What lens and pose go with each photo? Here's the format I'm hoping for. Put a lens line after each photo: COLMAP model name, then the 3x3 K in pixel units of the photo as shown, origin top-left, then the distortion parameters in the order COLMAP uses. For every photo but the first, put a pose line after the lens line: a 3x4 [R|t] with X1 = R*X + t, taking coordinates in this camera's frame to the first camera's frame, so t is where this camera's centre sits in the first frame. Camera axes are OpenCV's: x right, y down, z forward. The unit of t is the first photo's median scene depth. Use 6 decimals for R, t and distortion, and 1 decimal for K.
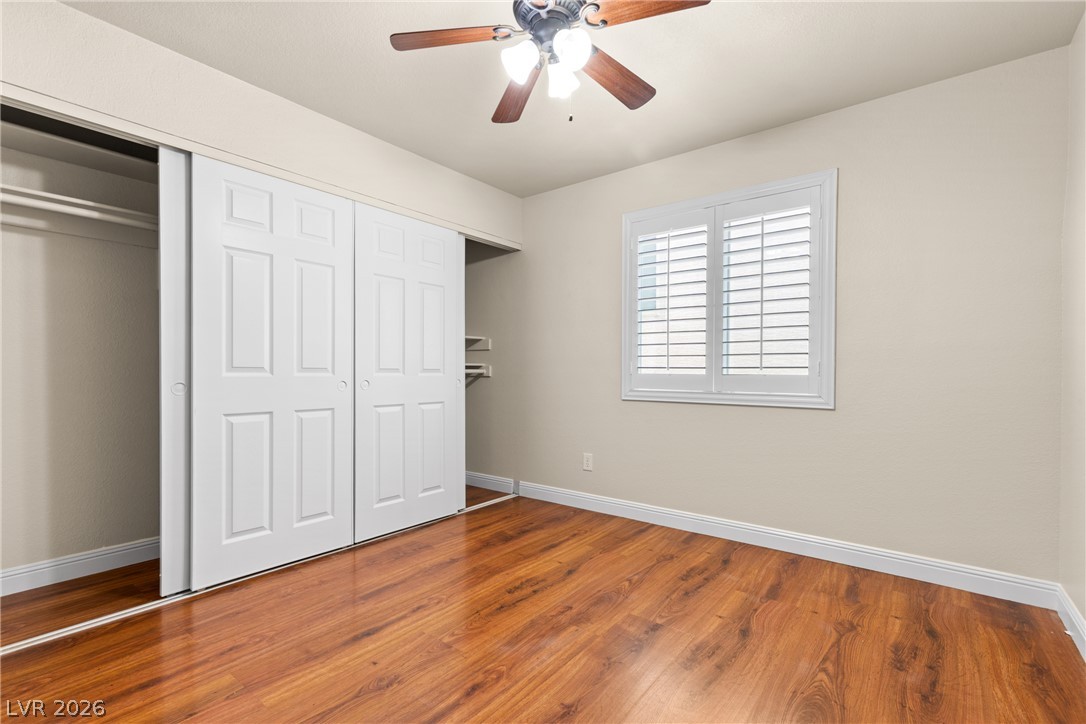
lens RADIAL K [[494.4, 0, 541.6], [0, 494.4, 371.8], [0, 0, 1]] dist [0.011635, -0.000136]
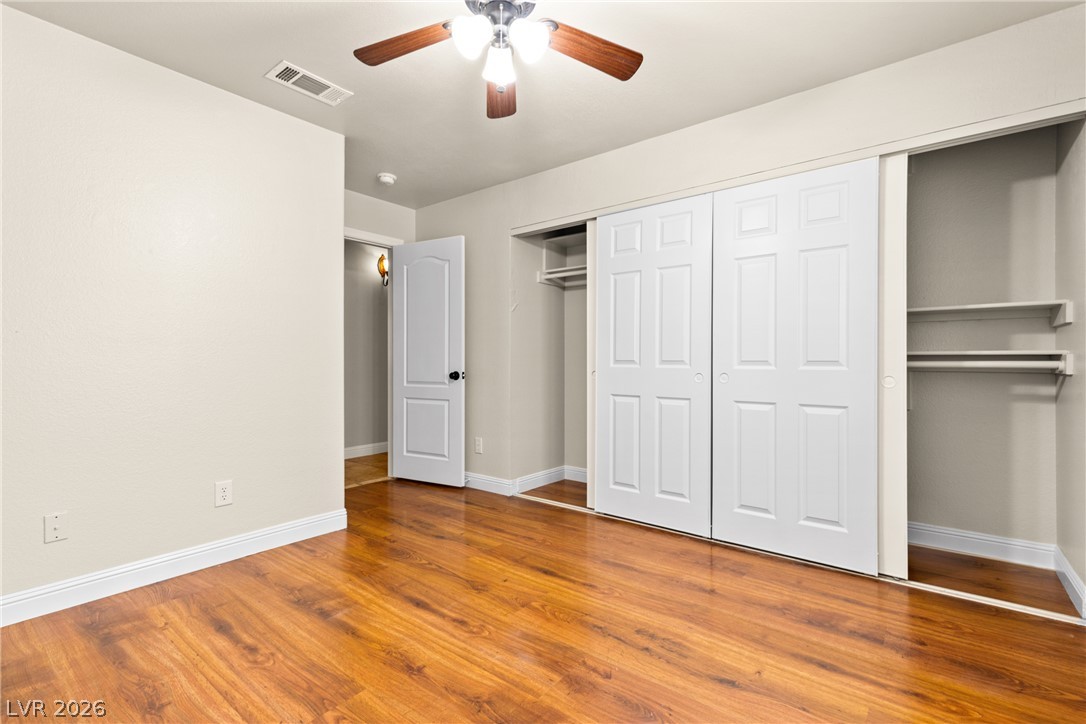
lens RADIAL K [[494.4, 0, 557.3], [0, 494.4, 360.8], [0, 0, 1]] dist [0.011635, -0.000136]
pose [[0.006297, -0.004698, -0.999969, 0.641516], [-0.004420, 0.999979, -0.004725, -0.000833], [0.999970, 0.004450, 0.006276, 0.721005]]
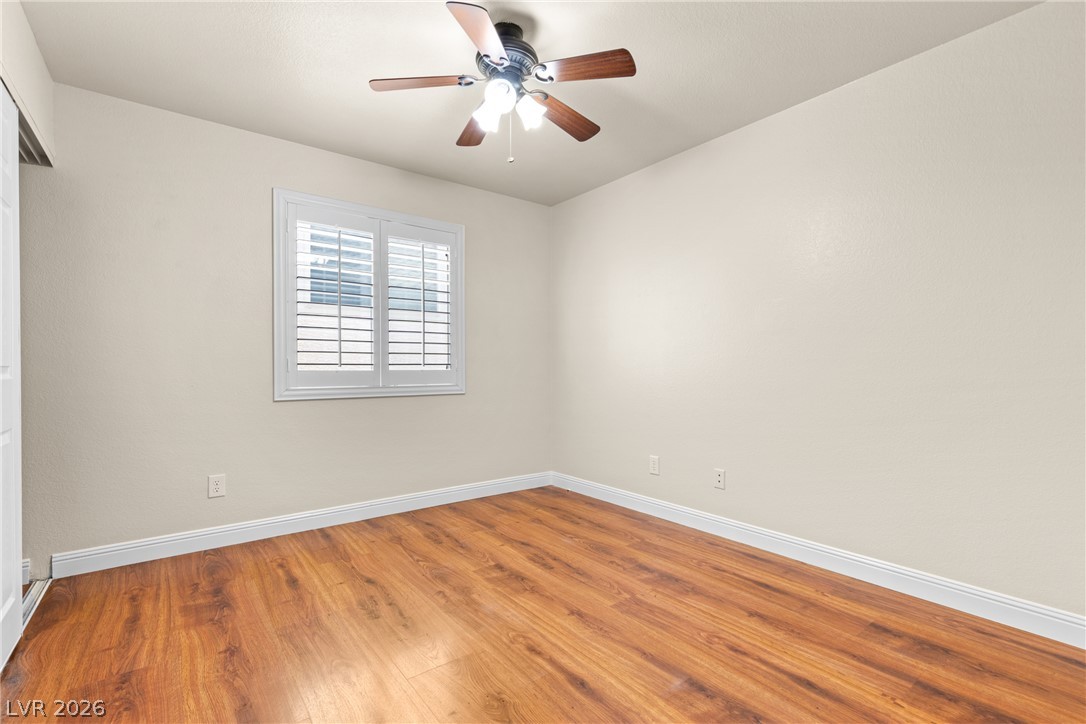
lens RADIAL K [[494.4, 0, 553.9], [0, 494.4, 362.5], [0, 0, 1]] dist [0.011635, -0.000136]
pose [[0.244793, 0.003605, 0.969569, -0.713513], [0.008362, 0.999948, -0.005829, -0.002744], [-0.969539, 0.009534, 0.244750, 0.395760]]
